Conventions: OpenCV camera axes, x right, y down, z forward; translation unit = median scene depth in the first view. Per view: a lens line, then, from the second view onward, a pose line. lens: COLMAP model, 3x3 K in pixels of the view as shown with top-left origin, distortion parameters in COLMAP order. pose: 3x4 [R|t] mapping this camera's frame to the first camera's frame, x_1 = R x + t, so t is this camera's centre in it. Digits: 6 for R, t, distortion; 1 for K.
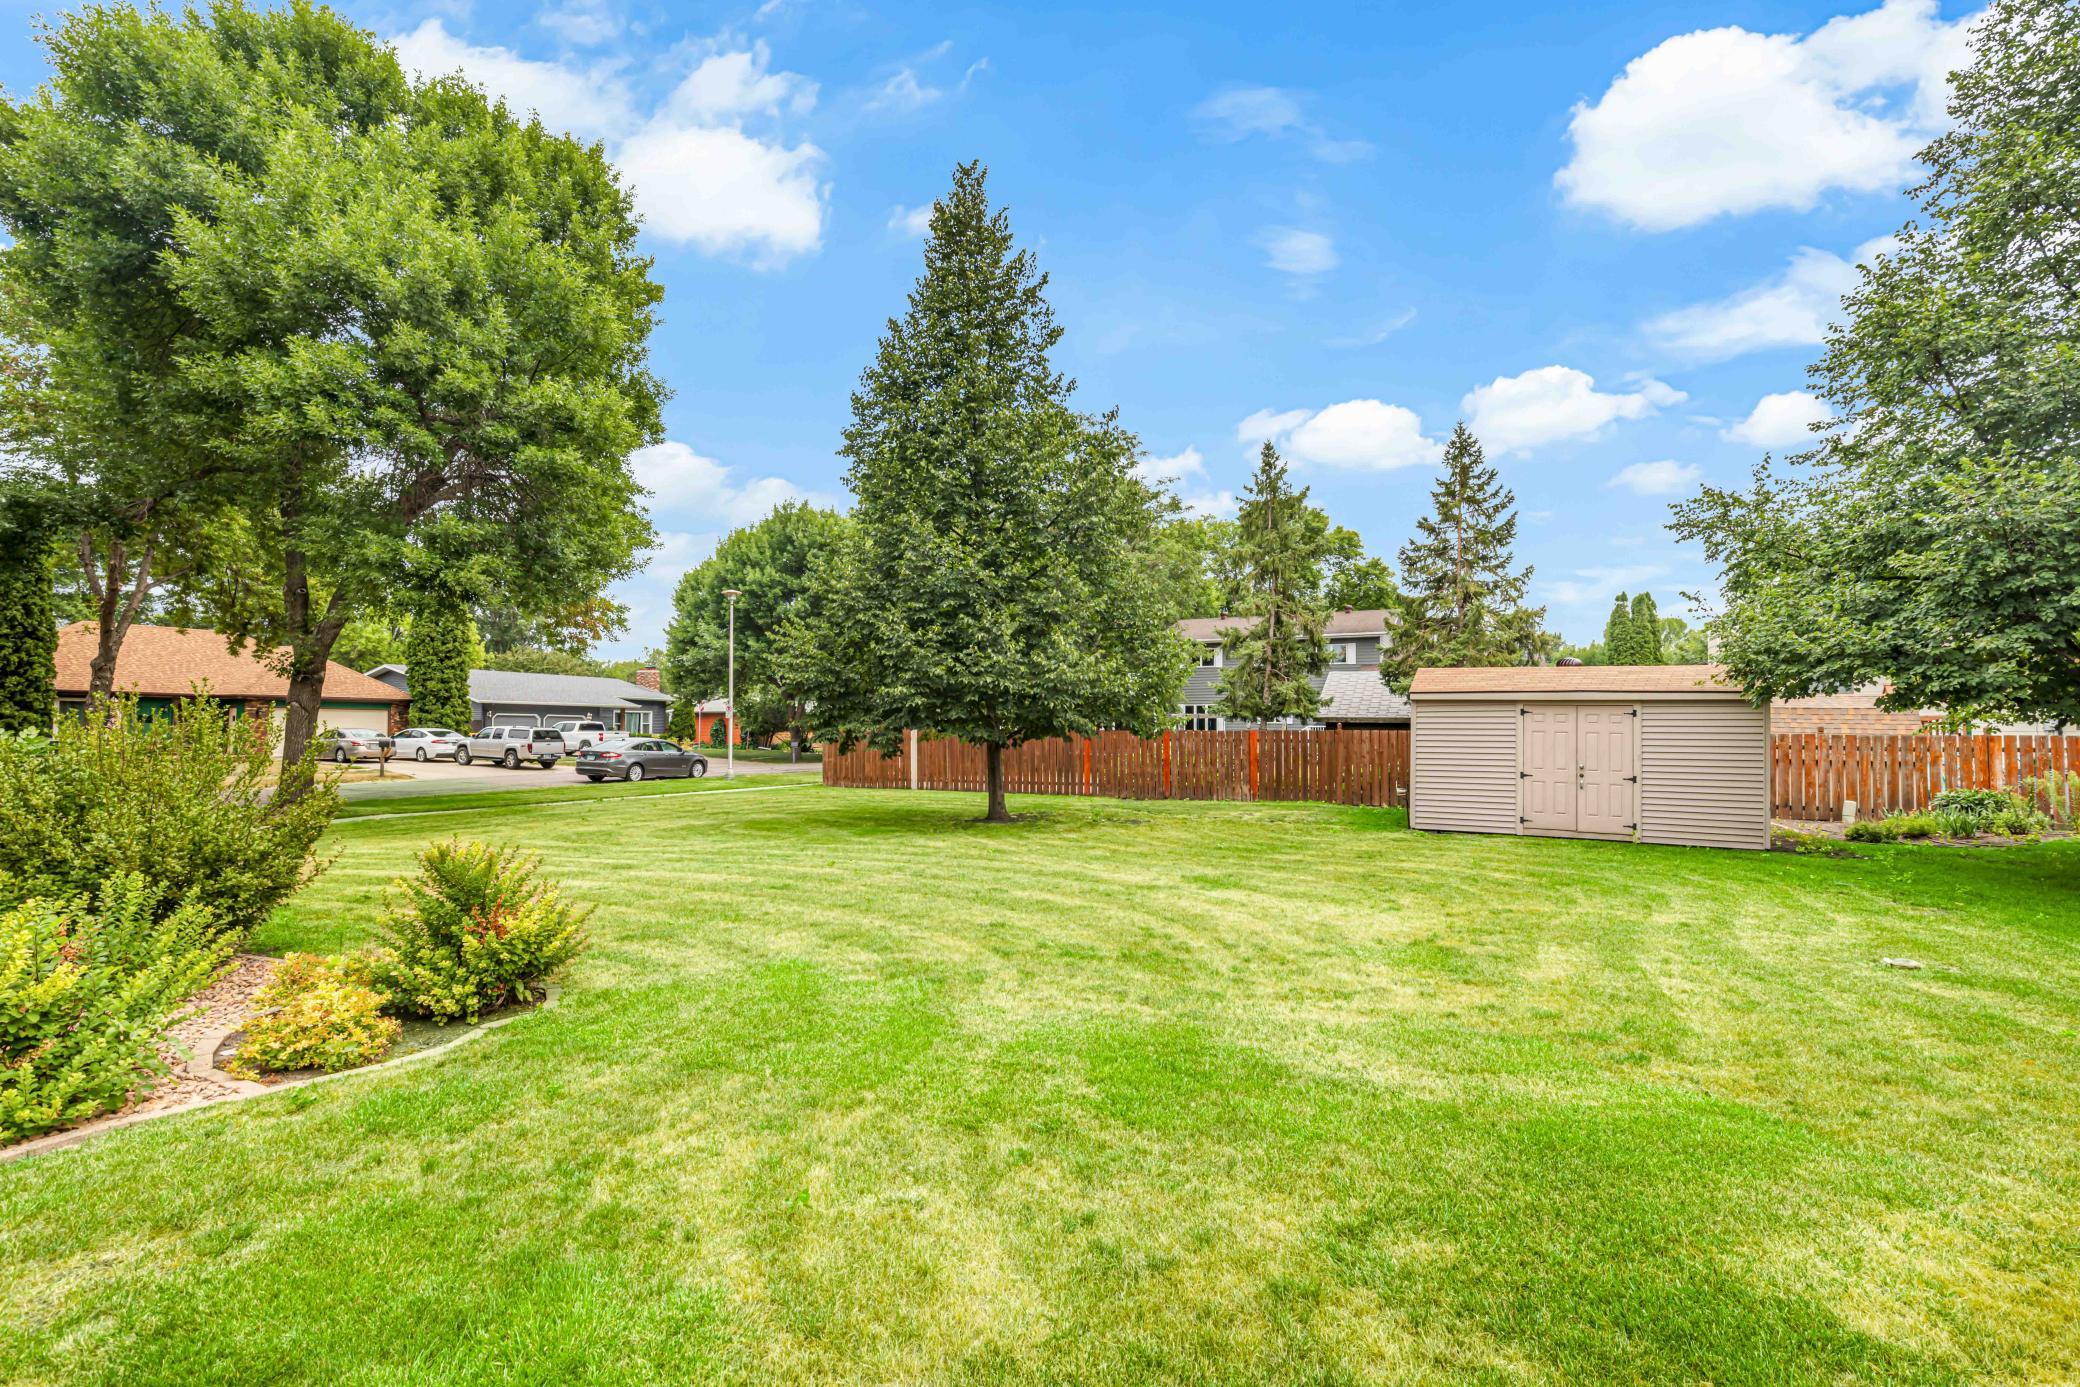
lens RADIAL K [[917.1, 0, 1039.3], [0, 917.1, 707.3], [0, 0, 1]] dist [0.003130, 0.000299]
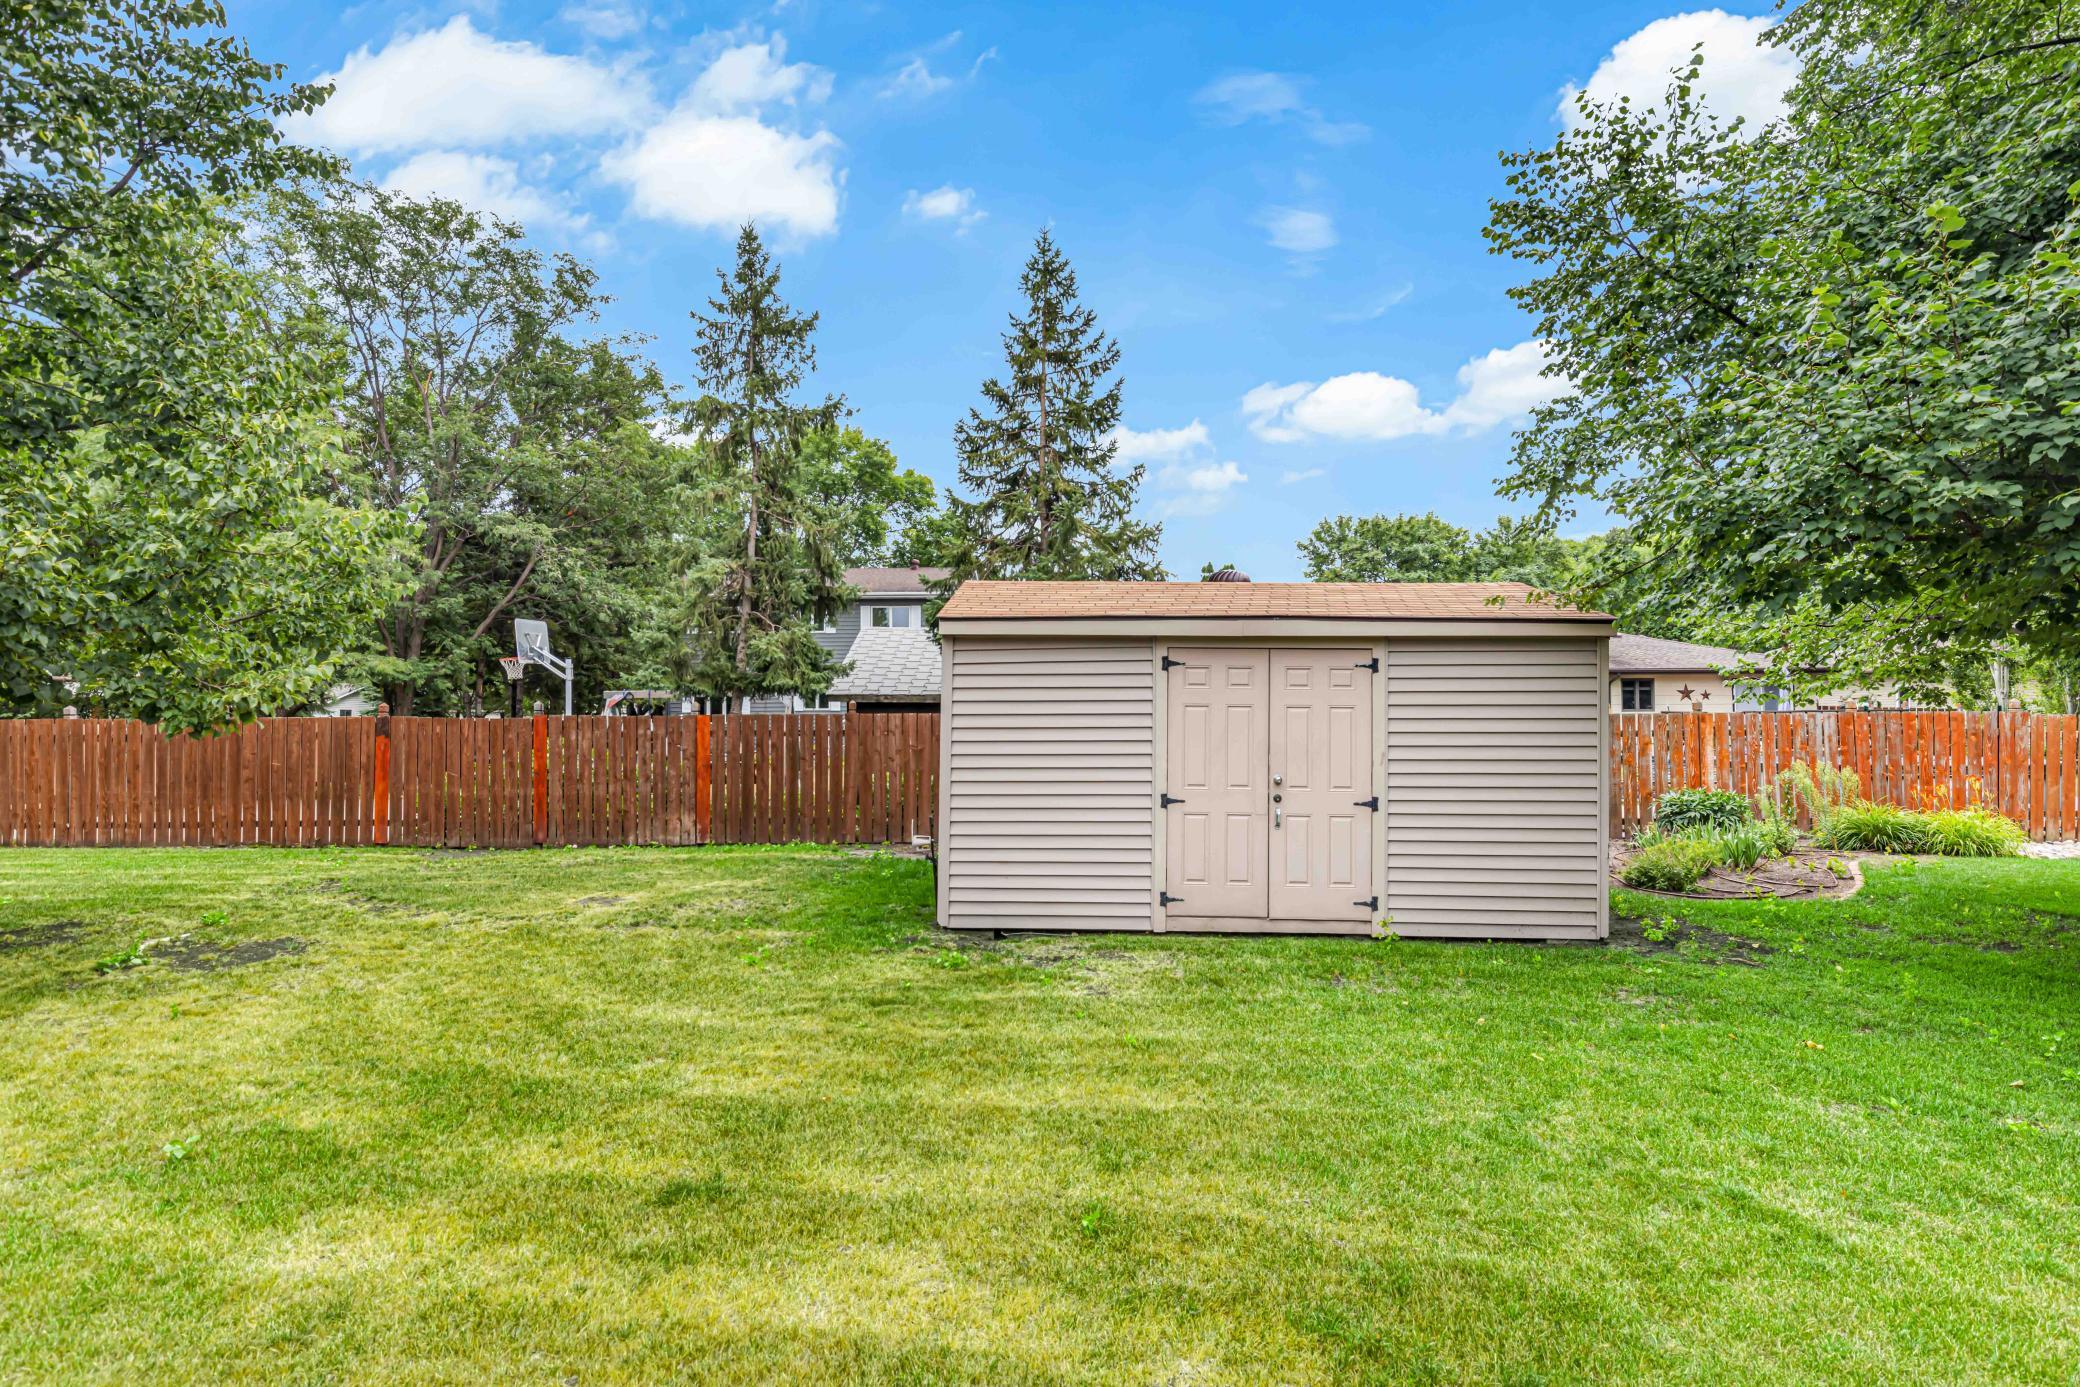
lens RADIAL K [[917.1, 0, 1038.6], [0, 917.1, 699.1], [0, 0, 1]] dist [0.003130, 0.000299]
pose [[0.911804, 0.003478, 0.410612, 0.193825], [-0.002278, 0.999992, -0.003411, 0.017182], [-0.410620, 0.002175, 0.911804, 0.420111]]
